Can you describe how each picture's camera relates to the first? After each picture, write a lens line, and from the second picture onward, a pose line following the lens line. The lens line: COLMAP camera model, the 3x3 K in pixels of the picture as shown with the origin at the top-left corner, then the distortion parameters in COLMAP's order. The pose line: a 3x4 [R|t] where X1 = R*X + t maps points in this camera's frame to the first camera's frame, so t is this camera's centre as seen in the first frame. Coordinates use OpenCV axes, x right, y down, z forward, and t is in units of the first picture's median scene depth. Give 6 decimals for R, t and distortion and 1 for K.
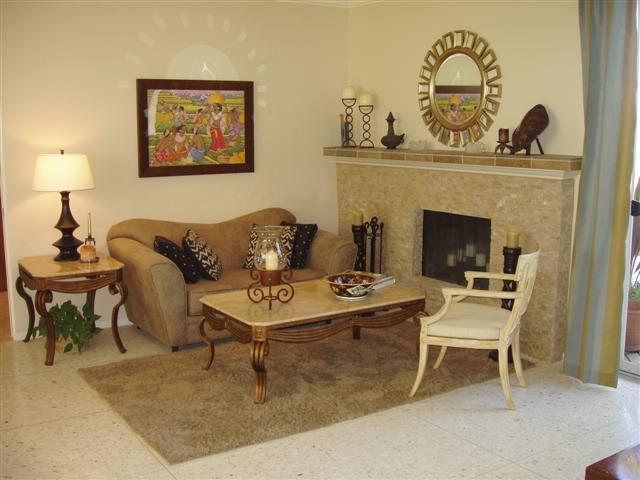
lens RADIAL K [[709.4, 0, 319.9], [0, 709.4, 239.5], [0, 0, 1]] dist [-0.133614, 0.000000]
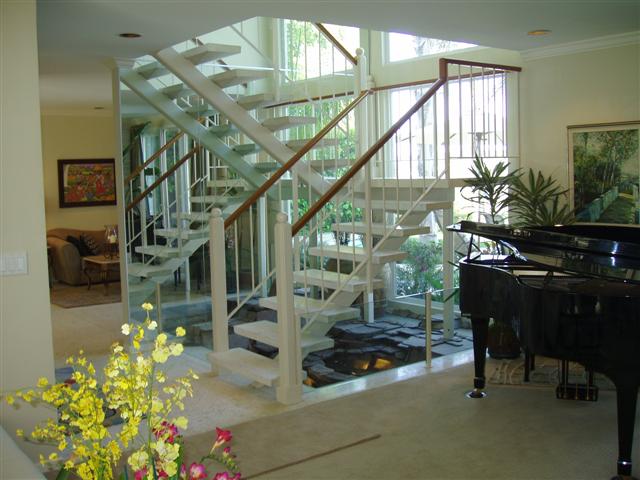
lens RADIAL K [[709.4, 0, 320.1], [0, 709.4, 240.2], [0, 0, 1]] dist [-0.133614, 0.000000]
pose [[0.994467, -0.015924, 0.103835, 0.274700], [0.019222, 0.999340, -0.030838, 0.078232], [-0.103276, 0.032664, 0.994116, -1.046534]]
